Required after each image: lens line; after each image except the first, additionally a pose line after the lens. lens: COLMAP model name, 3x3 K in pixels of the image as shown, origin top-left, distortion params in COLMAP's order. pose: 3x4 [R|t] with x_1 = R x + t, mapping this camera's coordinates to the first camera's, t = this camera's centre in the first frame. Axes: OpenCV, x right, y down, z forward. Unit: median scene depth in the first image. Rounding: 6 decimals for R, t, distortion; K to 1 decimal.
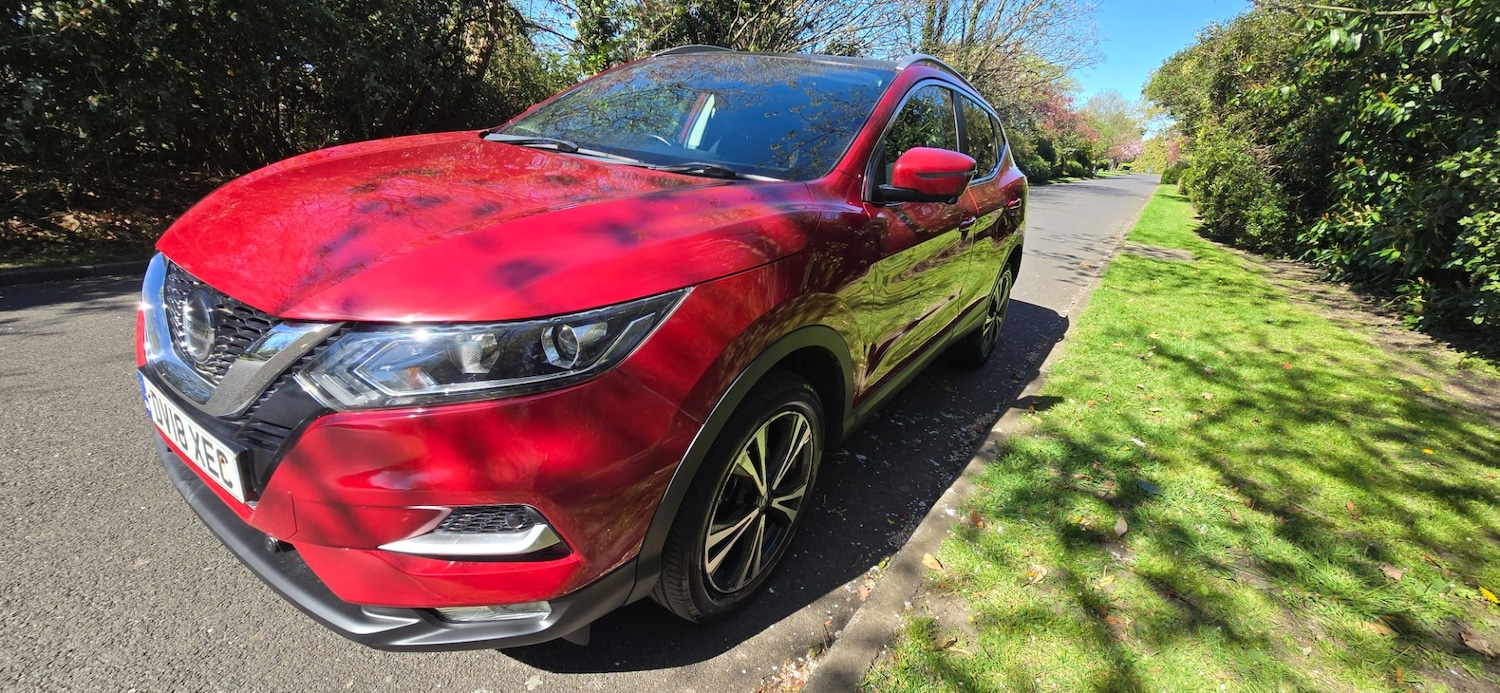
lens RADIAL K [[617.6, 0, 741.5], [0, 617.6, 345.0], [0, 0, 1]] dist [-0.011745, 0.002994]
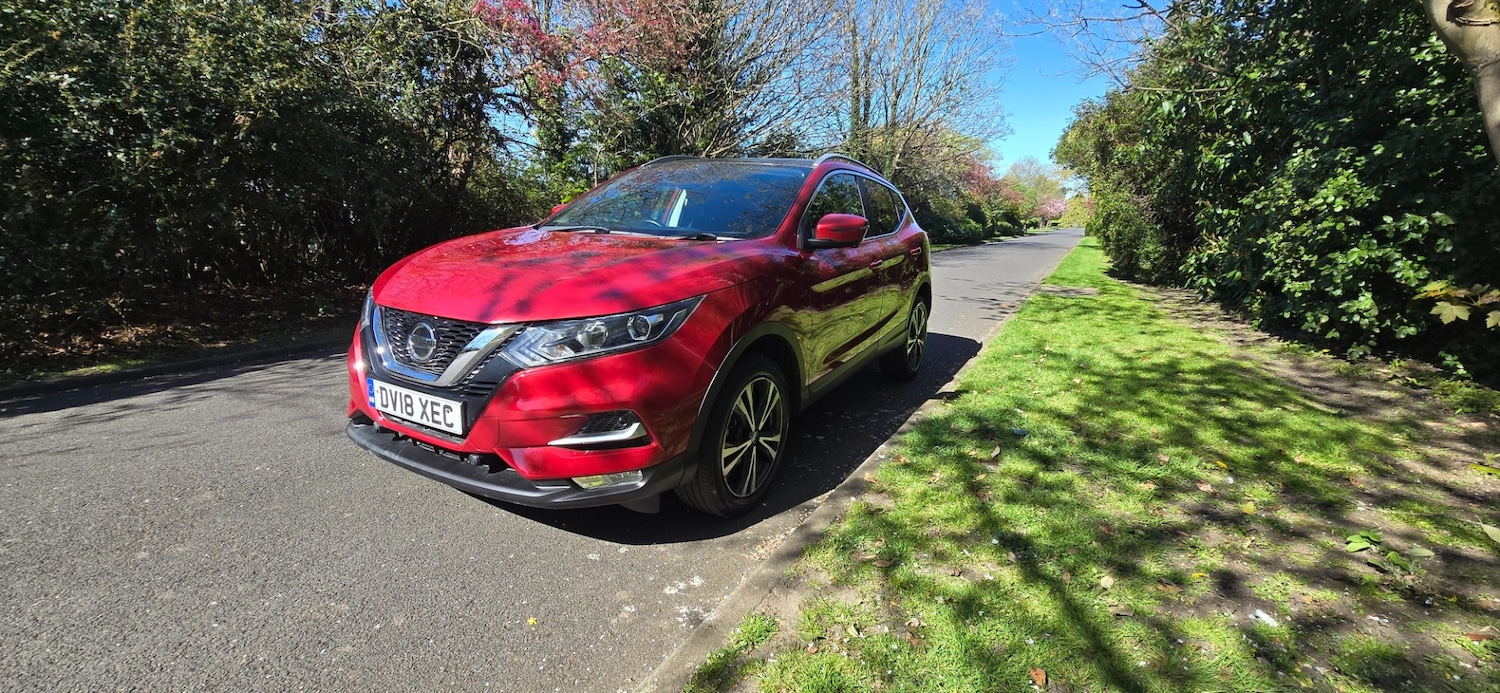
lens RADIAL K [[617.6, 0, 745.4], [0, 617.6, 351.7], [0, 0, 1]] dist [-0.011745, 0.002994]
pose [[0.993990, -0.086815, 0.066686, -0.018604], [0.094013, 0.989056, -0.113713, 0.055477], [-0.056084, 0.119299, 0.991273, -0.151242]]
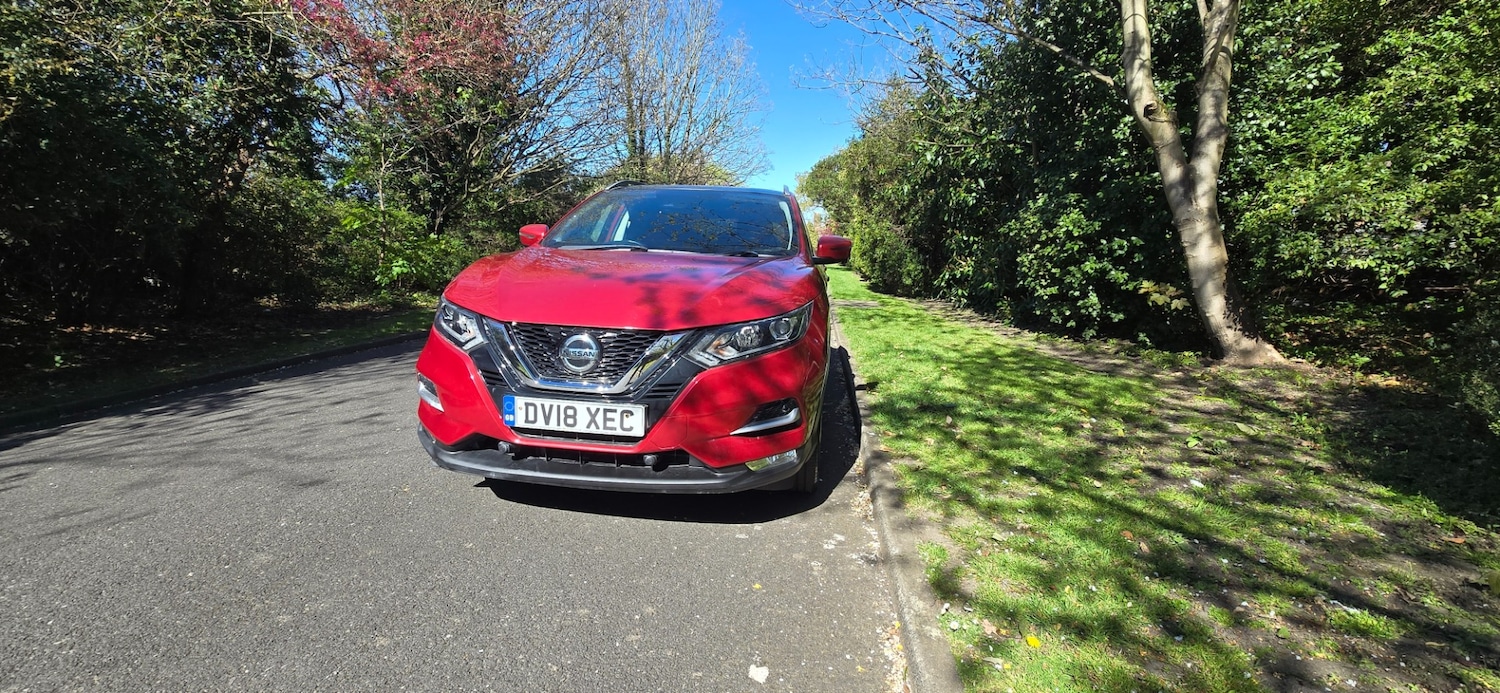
lens RADIAL K [[617.6, 0, 748.4], [0, 617.6, 348.4], [0, 0, 1]] dist [-0.011745, 0.002994]
pose [[0.885014, -0.143151, 0.443011, -0.243412], [0.207118, 0.973266, -0.099271, 0.046330], [-0.416957, 0.179612, 0.891003, -0.157122]]
